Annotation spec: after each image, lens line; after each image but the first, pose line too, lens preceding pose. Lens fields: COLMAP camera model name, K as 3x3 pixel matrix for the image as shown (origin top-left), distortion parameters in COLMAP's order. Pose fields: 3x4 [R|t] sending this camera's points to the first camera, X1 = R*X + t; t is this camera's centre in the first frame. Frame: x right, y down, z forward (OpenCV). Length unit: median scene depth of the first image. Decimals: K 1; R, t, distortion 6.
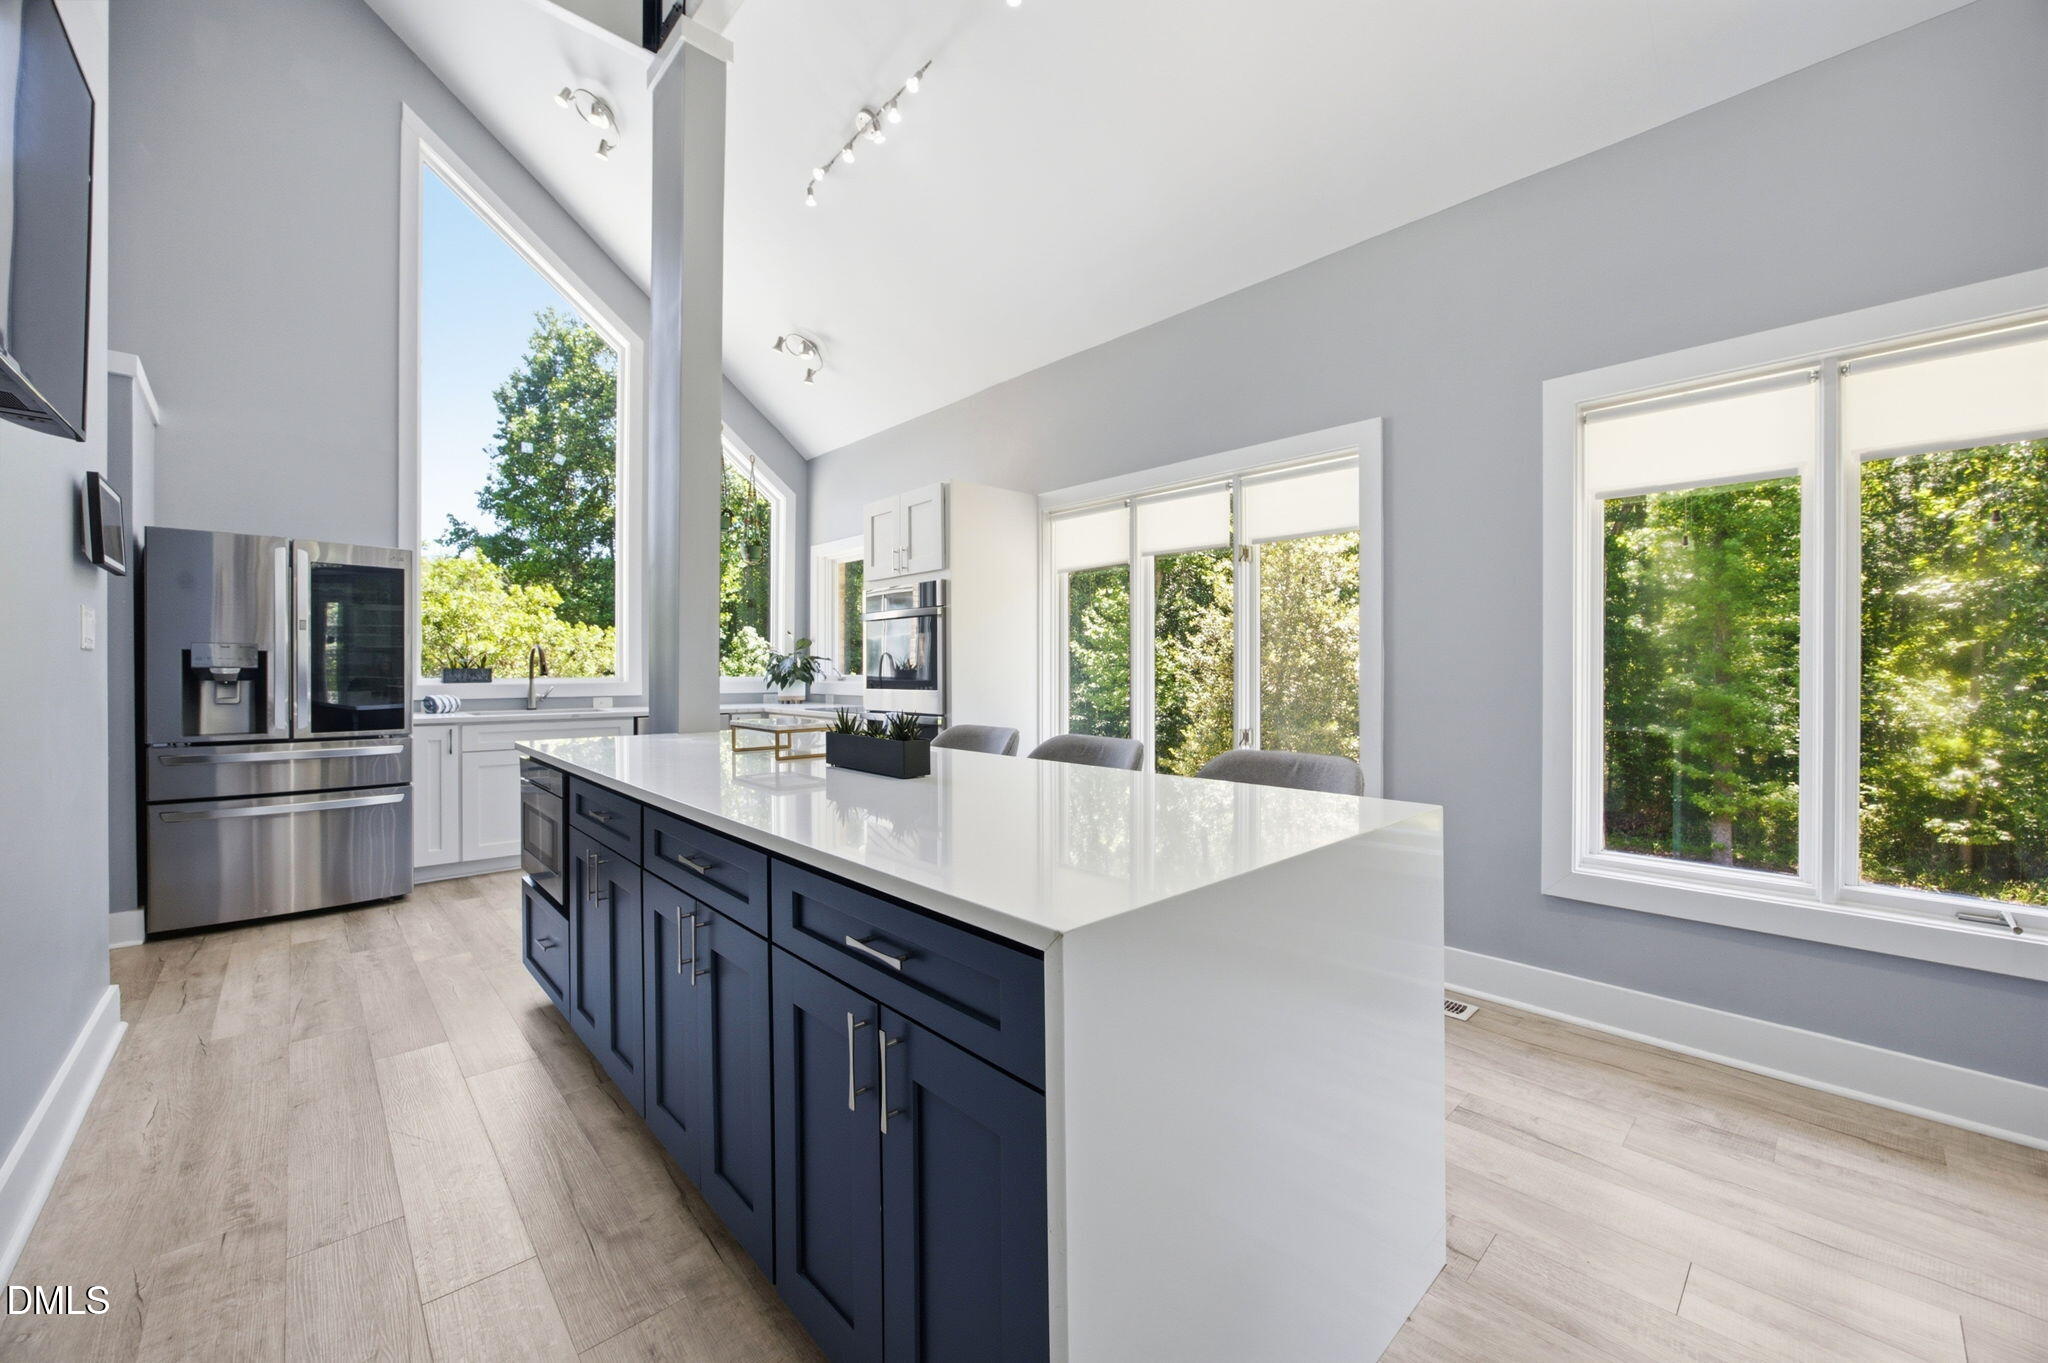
lens RADIAL K [[791.6, 0, 1039.3], [0, 791.6, 683.4], [0, 0, 1]] dist [-0.017073, 0.000027]
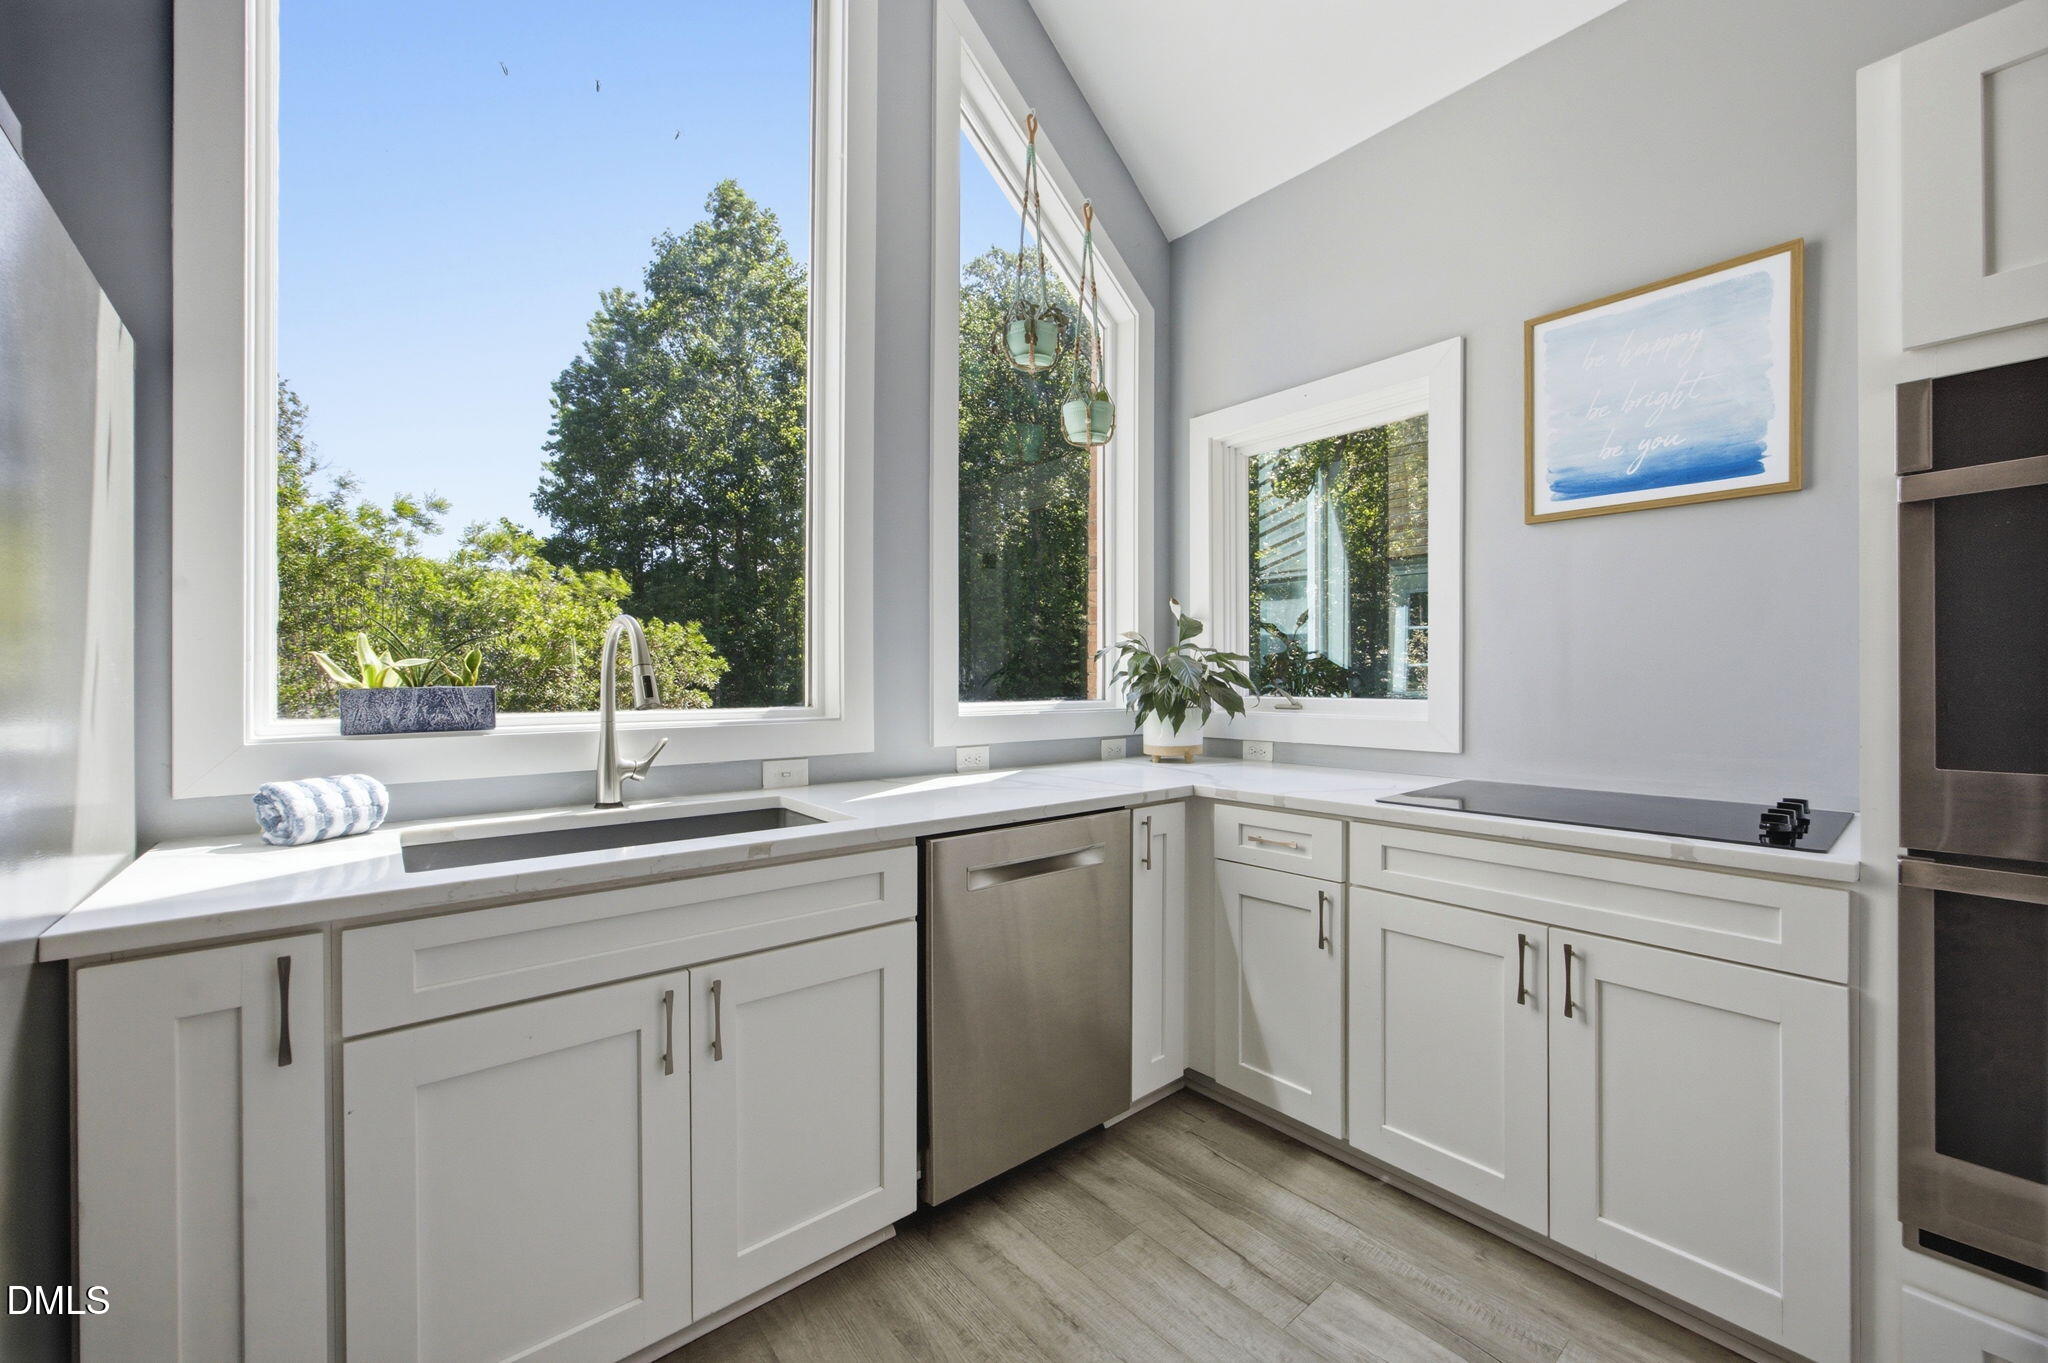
lens RADIAL K [[791.6, 0, 1039.3], [0, 791.6, 683.4], [0, 0, 1]] dist [-0.017073, 0.000027]
pose [[0.998636, -0.004627, -0.052008, -0.182165], [0.004115, 0.999942, -0.009958, -0.007316], [0.052051, 0.009730, 0.998597, 0.276914]]
